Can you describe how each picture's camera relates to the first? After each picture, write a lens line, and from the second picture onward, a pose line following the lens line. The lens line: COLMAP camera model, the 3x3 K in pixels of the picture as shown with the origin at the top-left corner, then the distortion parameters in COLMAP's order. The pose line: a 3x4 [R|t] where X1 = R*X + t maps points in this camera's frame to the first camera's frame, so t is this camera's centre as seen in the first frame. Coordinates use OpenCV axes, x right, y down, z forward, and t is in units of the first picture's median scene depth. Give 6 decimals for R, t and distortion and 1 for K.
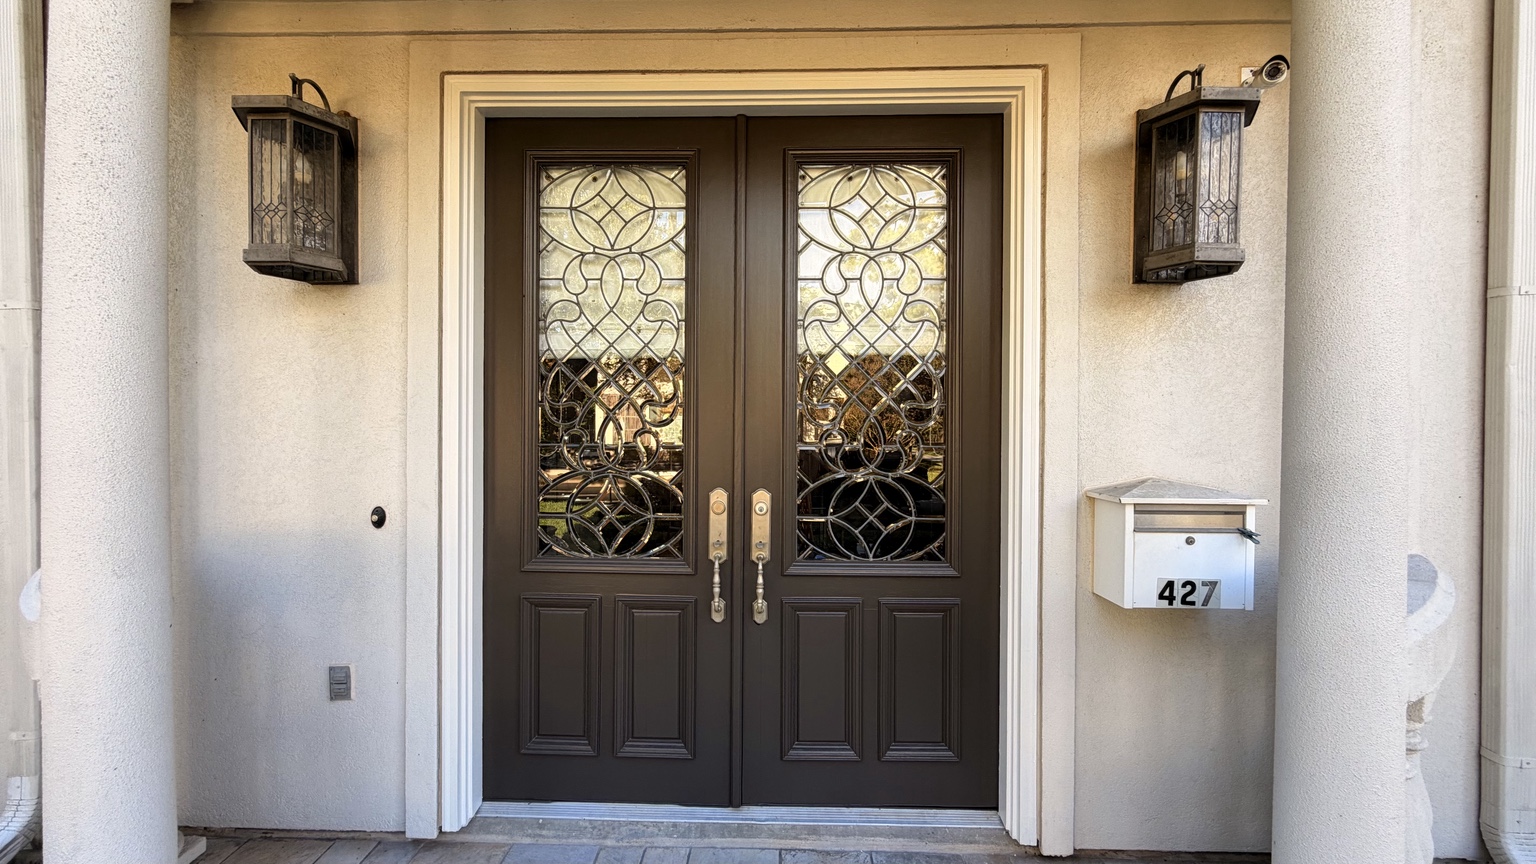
lens RADIAL K [[608.7, 0, 769.4], [0, 608.7, 434.8], [0, 0, 1]] dist [-0.003072, 0.000786]
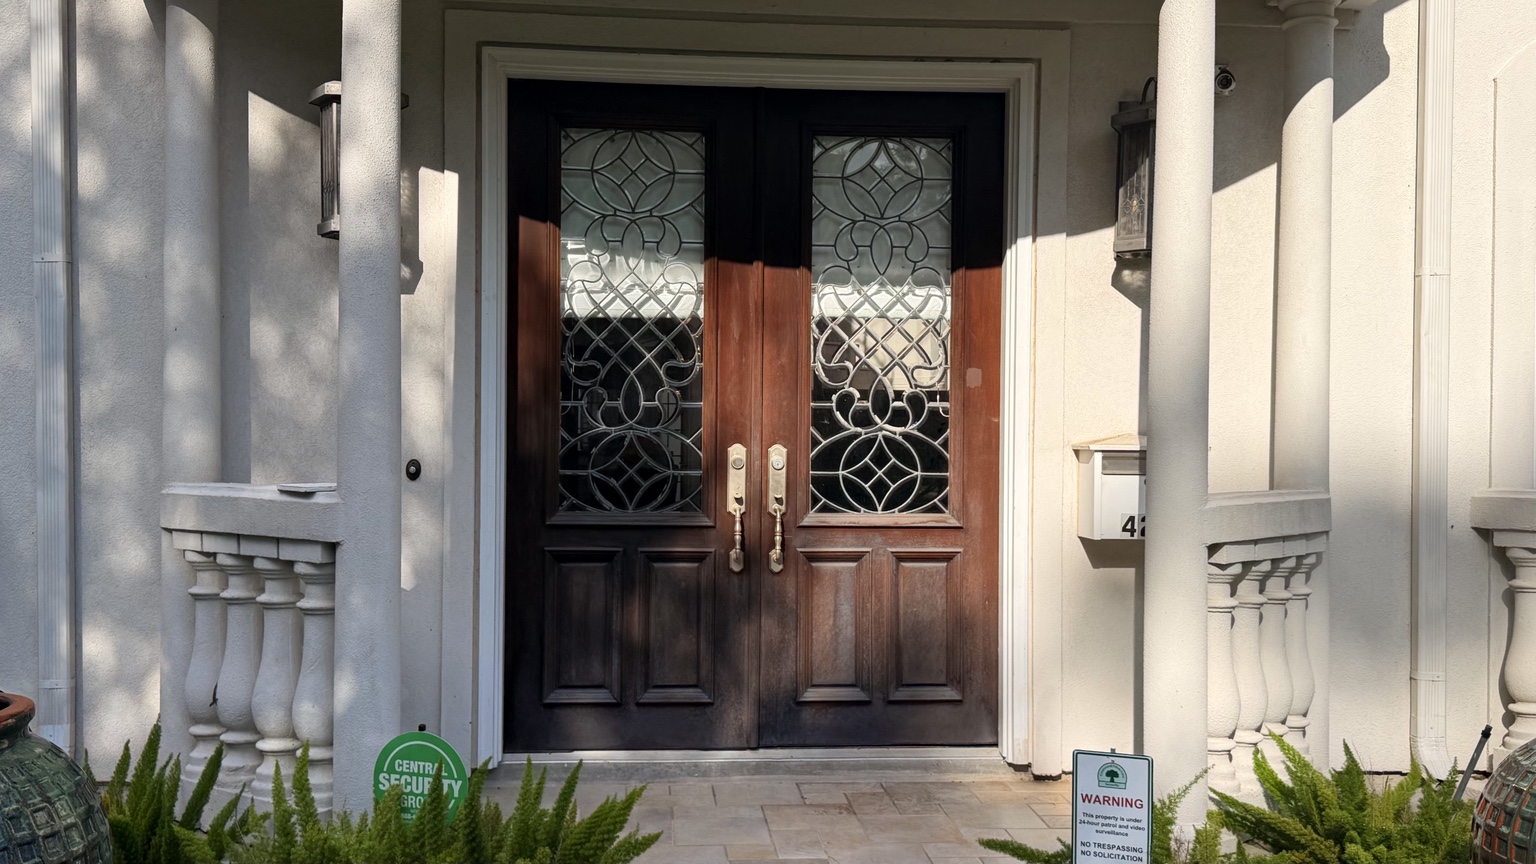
lens RADIAL K [[1458.4, 0, 755.0], [0, 1458.4, 426.9], [0, 0, 1]] dist [0.065881, 0.000000]
pose [[0.993650, 0.005724, 0.112371, -0.335809], [-0.004364, 0.999914, -0.012344, 0.089712], [-0.112432, 0.011775, 0.993590, -1.503351]]
